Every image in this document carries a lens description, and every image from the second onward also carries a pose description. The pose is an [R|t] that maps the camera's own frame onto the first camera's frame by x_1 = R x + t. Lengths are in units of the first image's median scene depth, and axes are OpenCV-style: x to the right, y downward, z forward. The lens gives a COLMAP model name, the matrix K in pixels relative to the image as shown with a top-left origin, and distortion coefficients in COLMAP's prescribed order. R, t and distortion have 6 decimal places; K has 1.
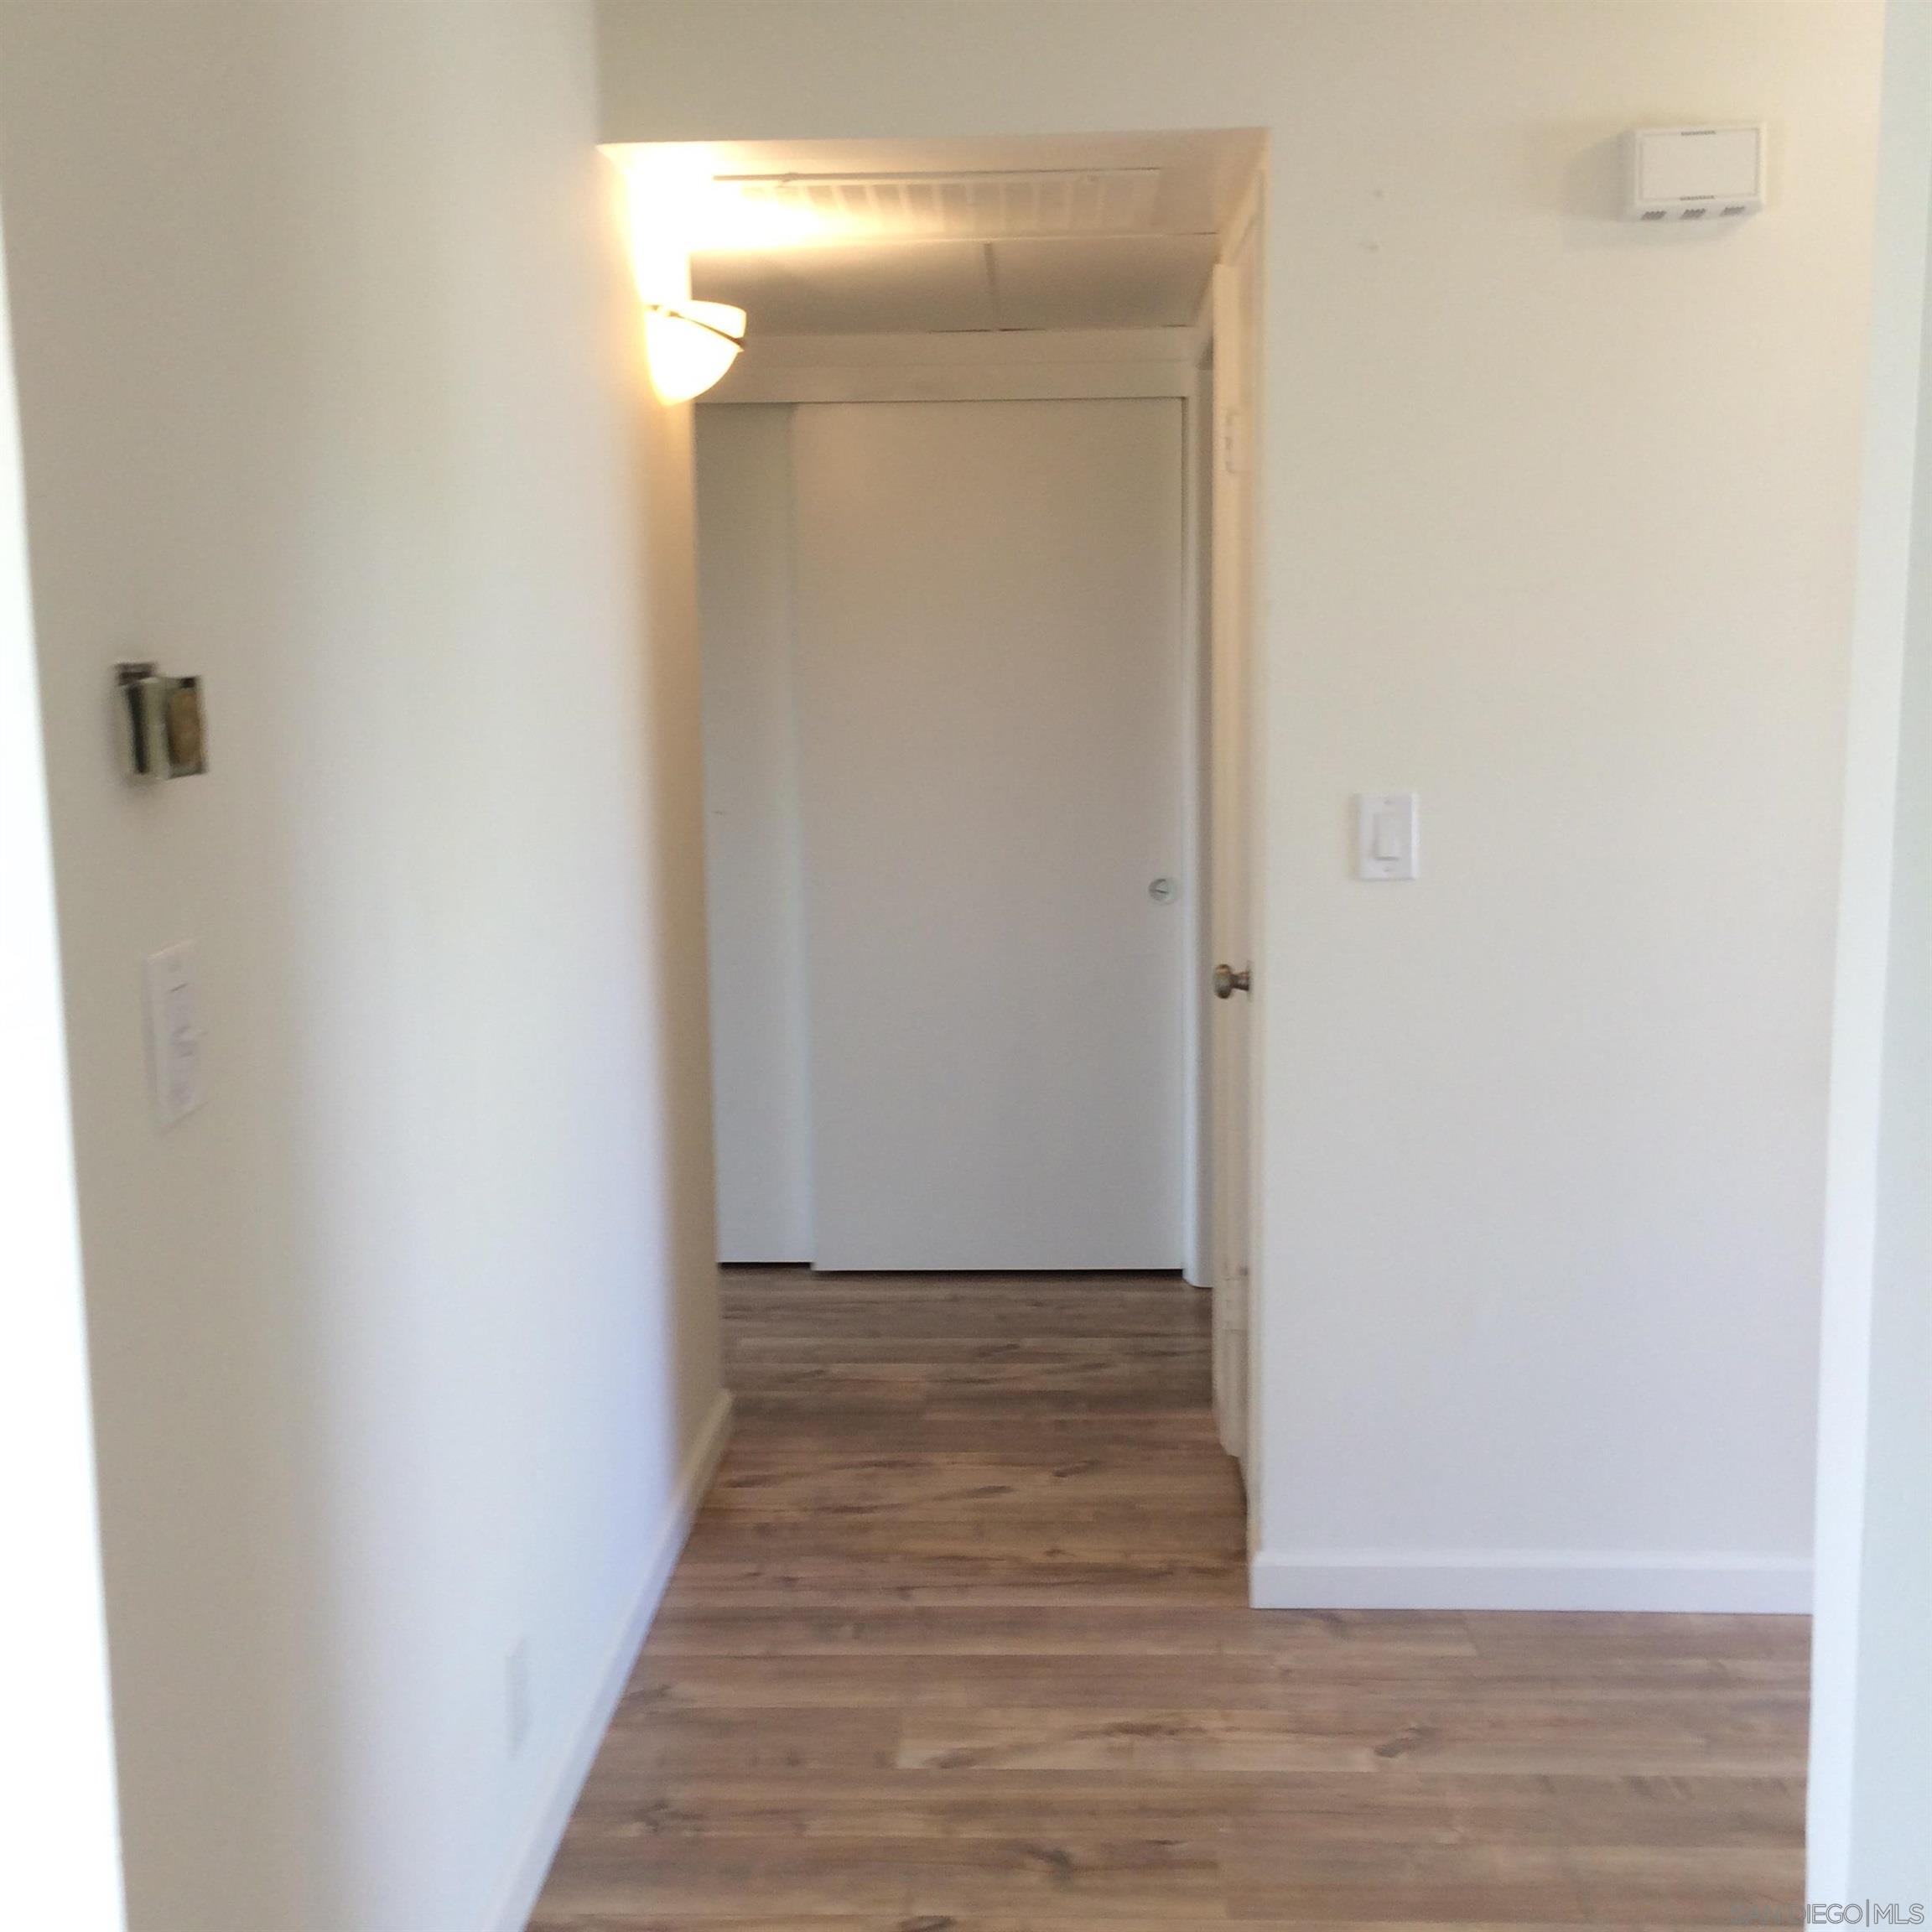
lens RADIAL K [[2217.7, 0, 966.0], [0, 2217.7, 966.0], [0, 0, 1]] dist [0.052447, -0.000279]
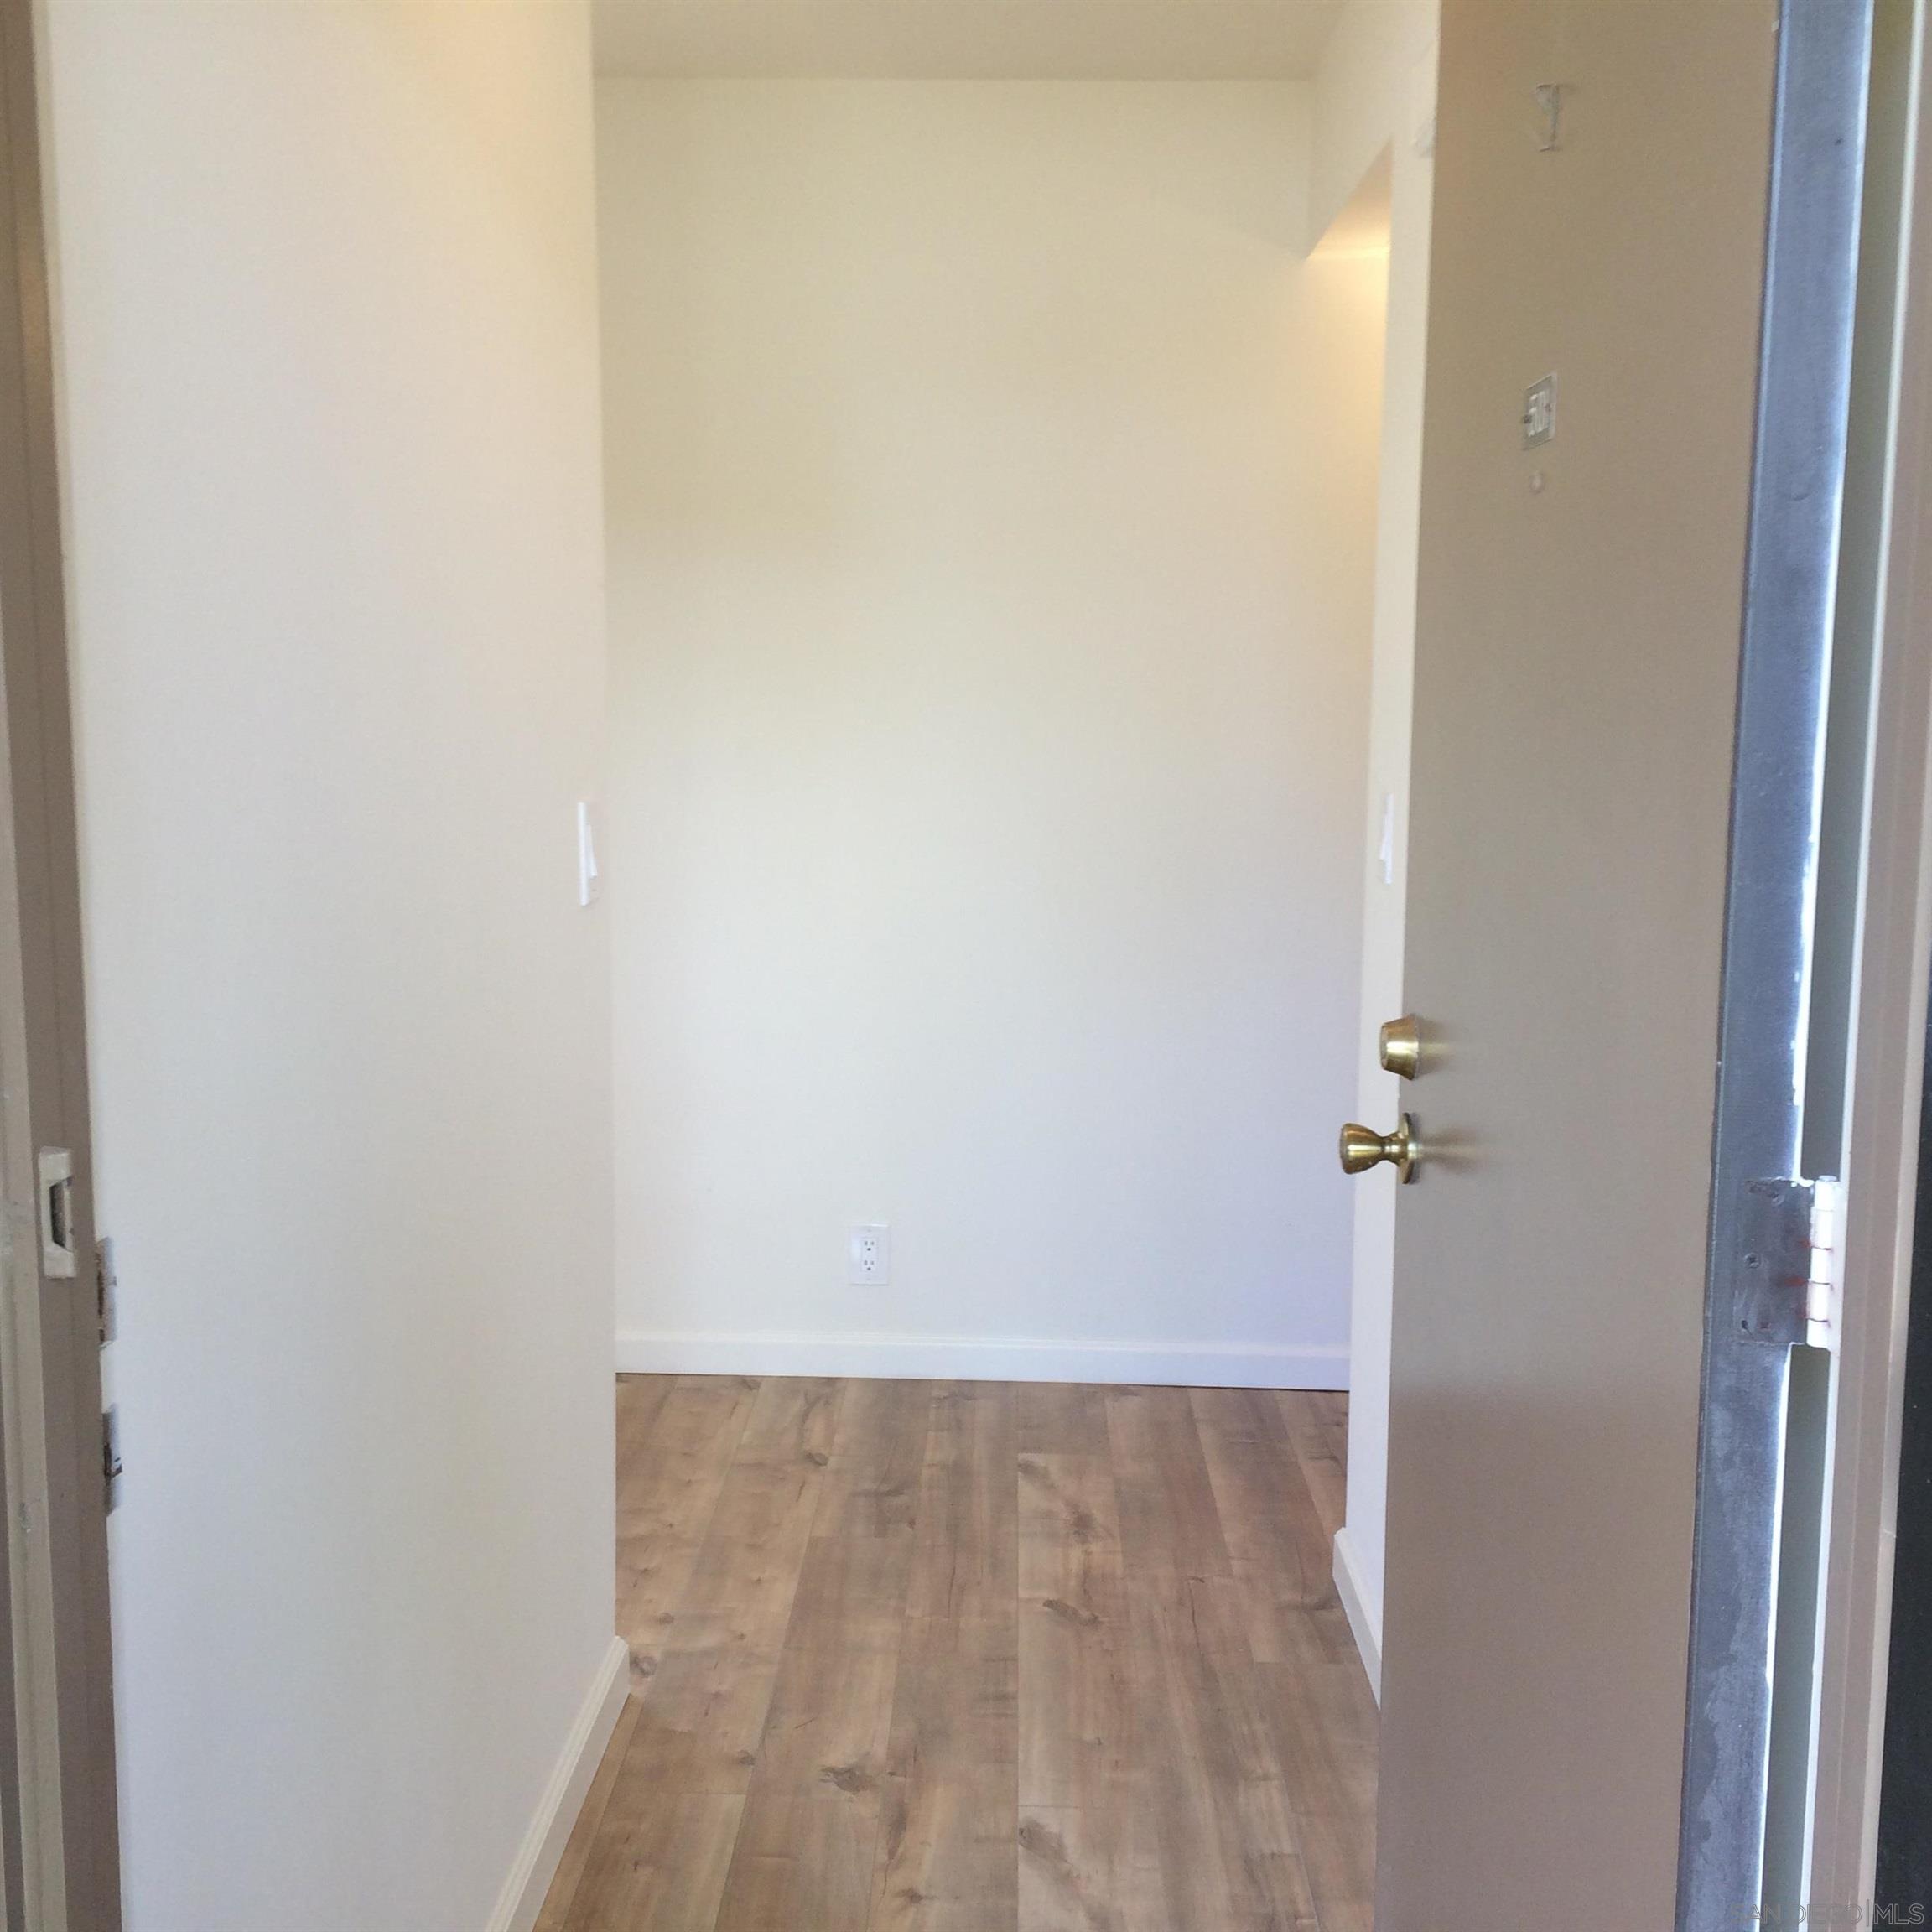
lens RADIAL K [[2217.7, 0, 966.0], [0, 2217.7, 966.0], [0, 0, 1]] dist [0.052447, -0.000279]
pose [[0.010701, 0.145050, -0.989366, 1.260176], [-0.158494, 0.977161, 0.141547, -0.118011], [0.987302, 0.155294, 0.033447, 0.869701]]
